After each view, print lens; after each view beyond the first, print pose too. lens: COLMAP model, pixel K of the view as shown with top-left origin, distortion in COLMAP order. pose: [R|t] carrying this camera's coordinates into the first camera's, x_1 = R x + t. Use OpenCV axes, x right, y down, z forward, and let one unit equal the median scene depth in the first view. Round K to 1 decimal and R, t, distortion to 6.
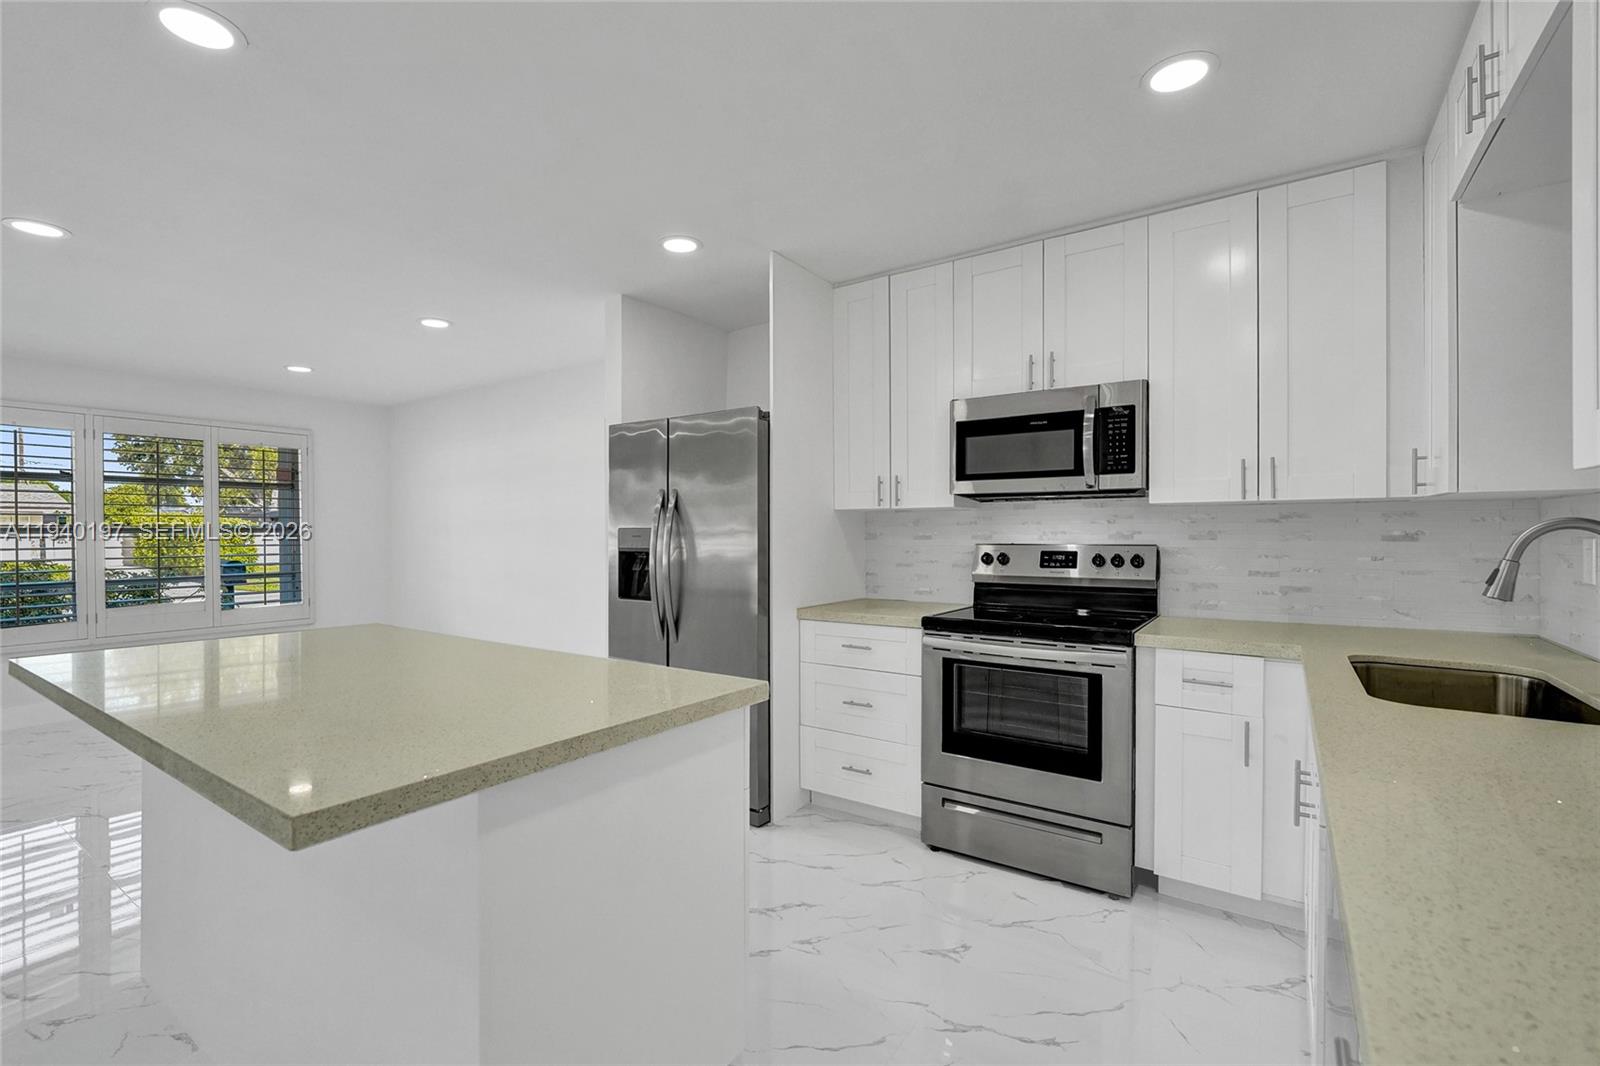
lens RADIAL K [[705.5, 0, 800.0], [0, 705.5, 533.0], [0, 0, 1]] dist [-0.003203, -0.000333]
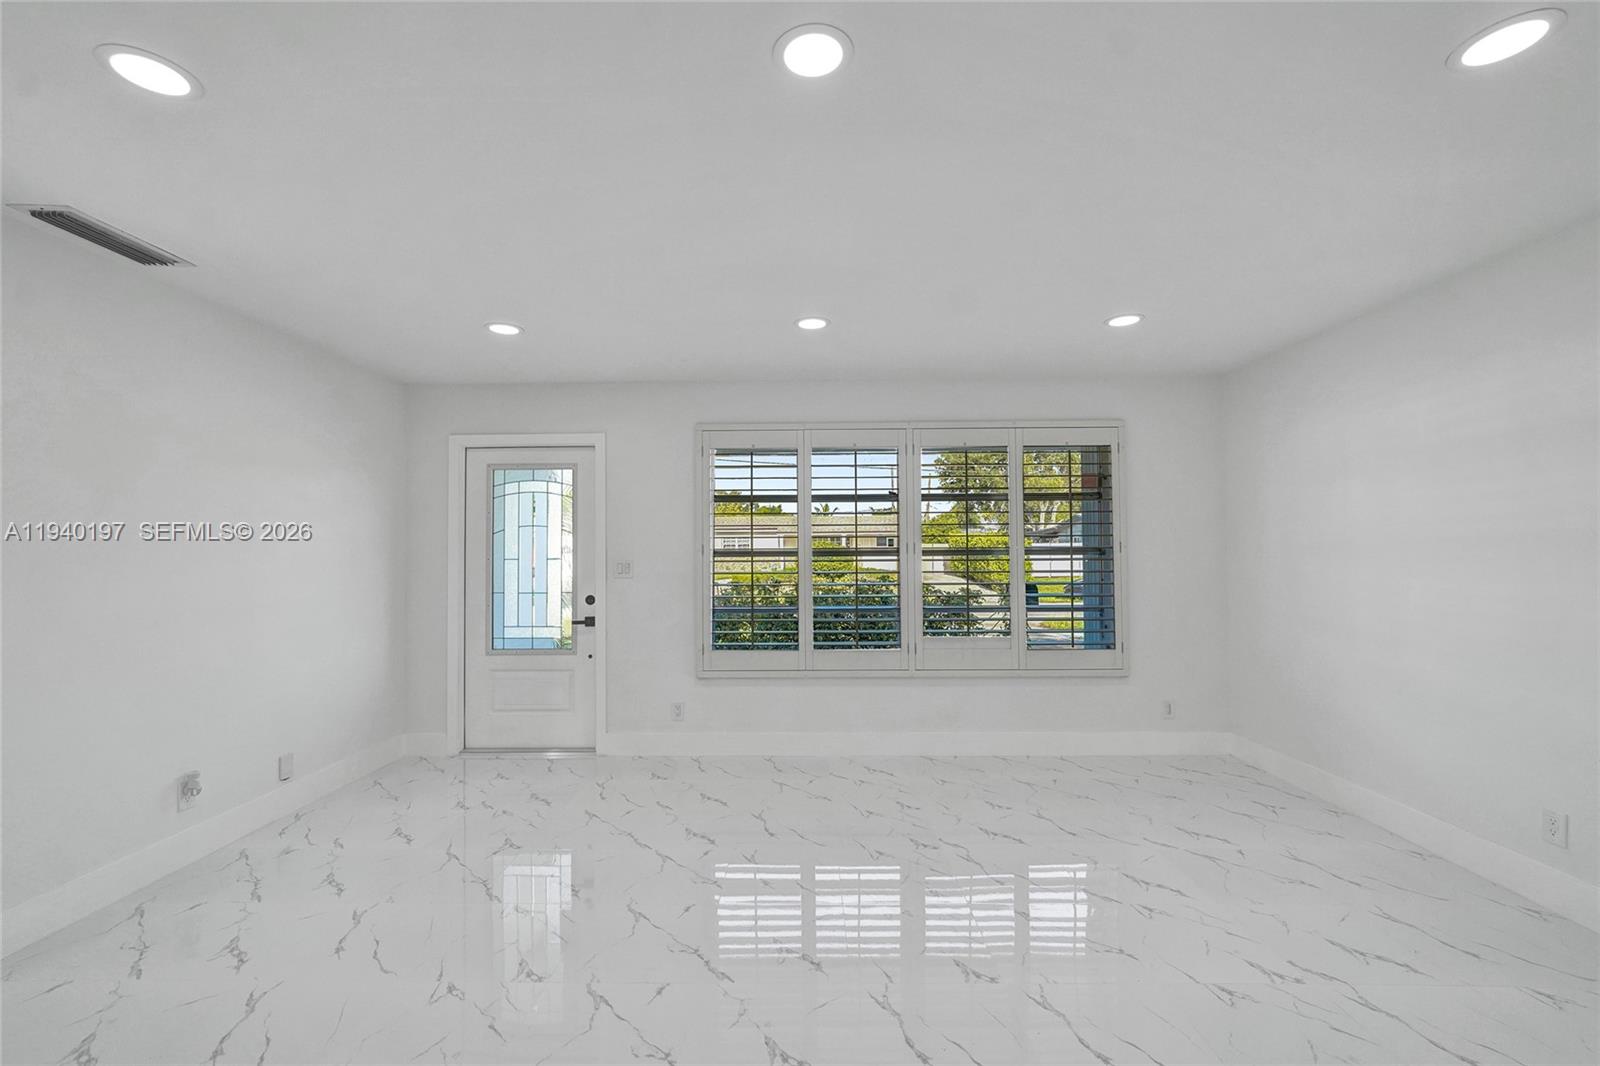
lens RADIAL K [[705.5, 0, 800.0], [0, 705.5, 533.0], [0, 0, 1]] dist [-0.003203, -0.000333]
pose [[0.551873, -0.017166, -0.833751, -0.515028], [0.001878, 0.999811, -0.019342, -0.021125], [0.833926, 0.009109, 0.551801, 0.595844]]
